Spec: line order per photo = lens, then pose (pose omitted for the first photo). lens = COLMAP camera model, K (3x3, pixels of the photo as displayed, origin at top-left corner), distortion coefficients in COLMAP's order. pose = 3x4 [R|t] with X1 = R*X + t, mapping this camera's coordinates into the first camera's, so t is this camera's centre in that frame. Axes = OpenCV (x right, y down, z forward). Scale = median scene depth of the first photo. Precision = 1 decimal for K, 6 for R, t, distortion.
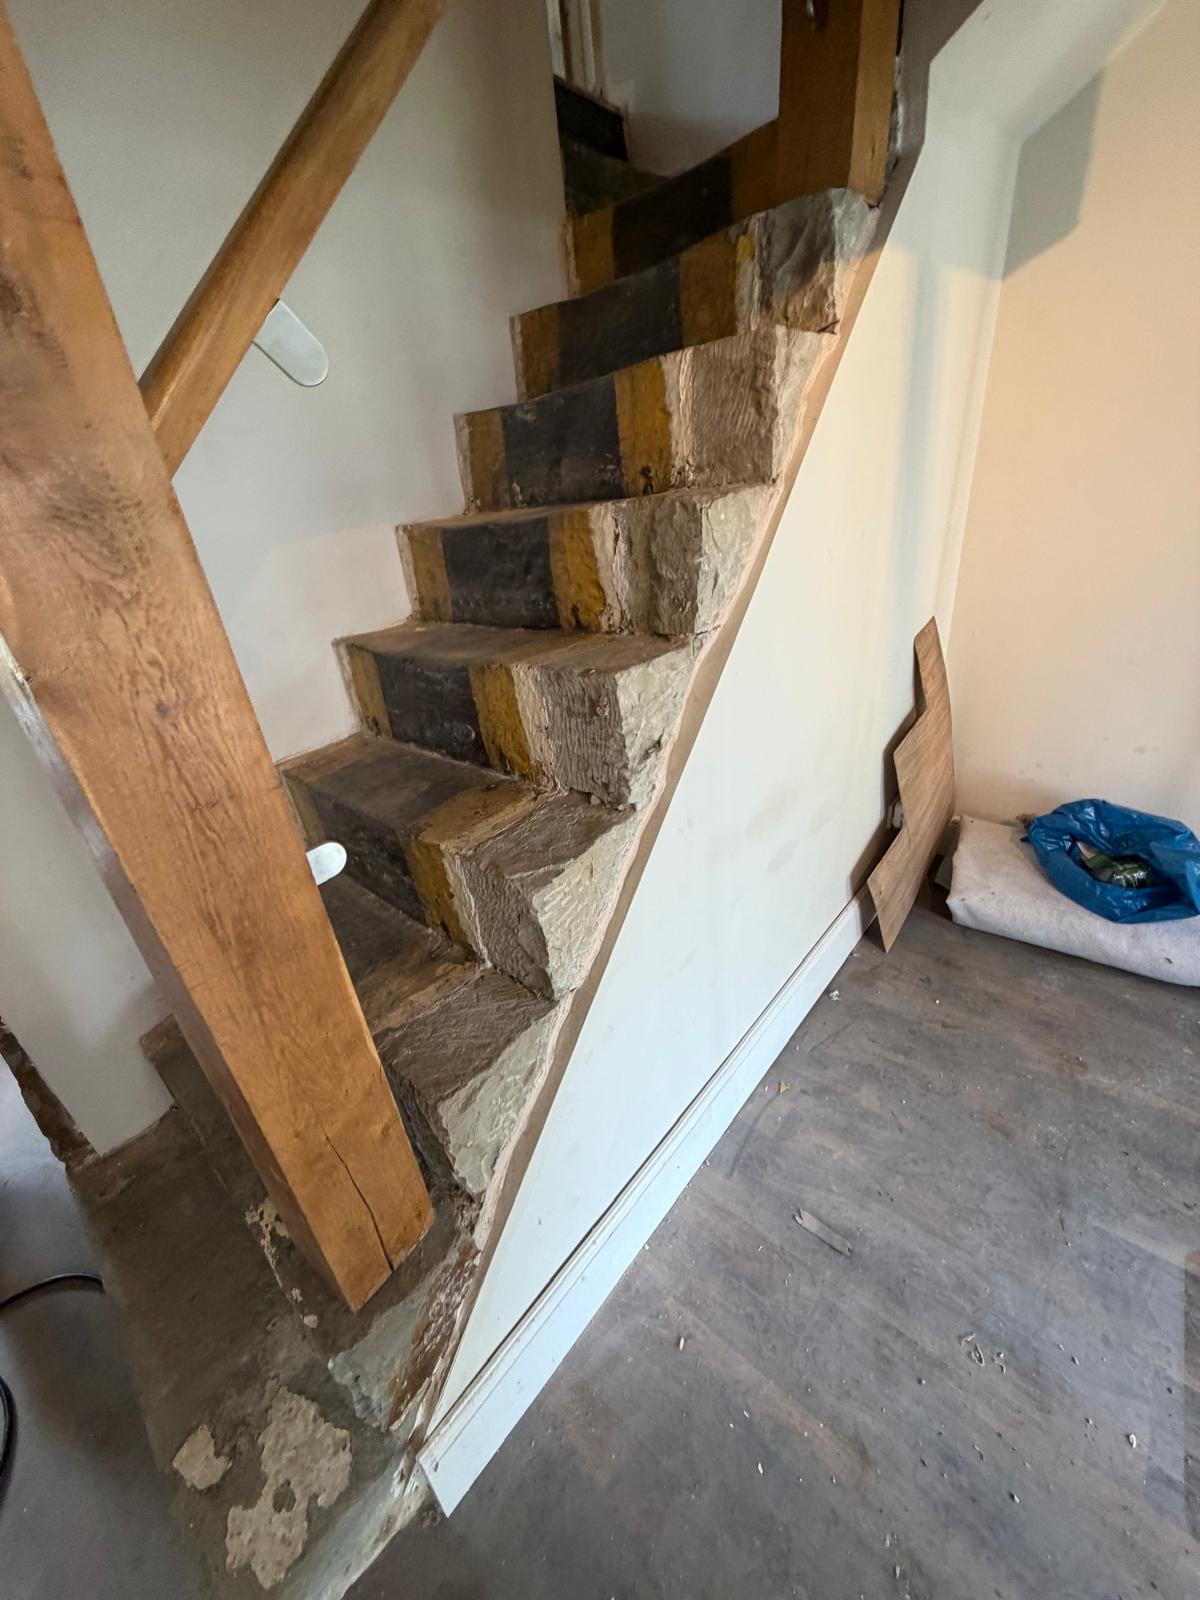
lens RADIAL K [[638.7, 0, 599.9], [0, 638.7, 799.9], [0, 0, 1]] dist [0.000668, 0.000183]
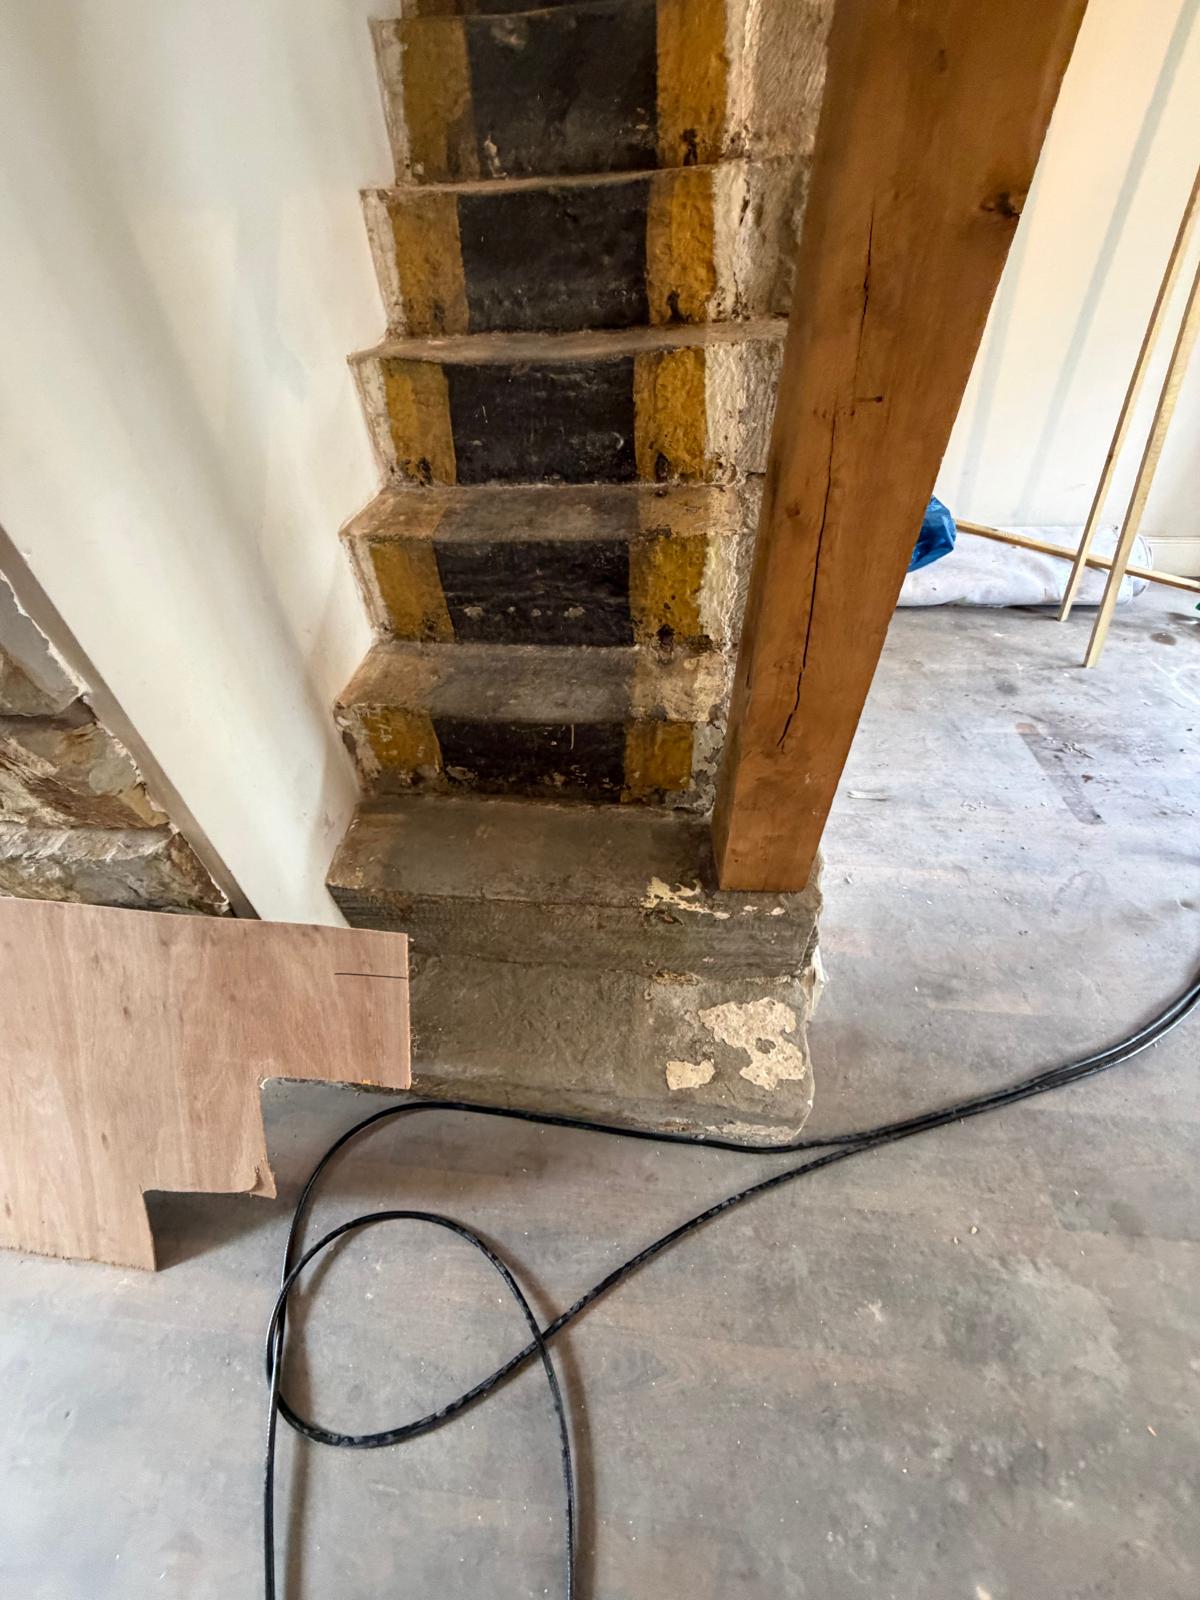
lens RADIAL K [[638.7, 0, 597.7], [0, 638.7, 798.0], [0, 0, 1]] dist [0.000668, 0.000183]
pose [[0.814289, -0.344846, 0.466920, -0.889779], [0.214539, 0.926238, 0.309930, 0.093368], [-0.539357, -0.152200, 0.828208, 0.121189]]
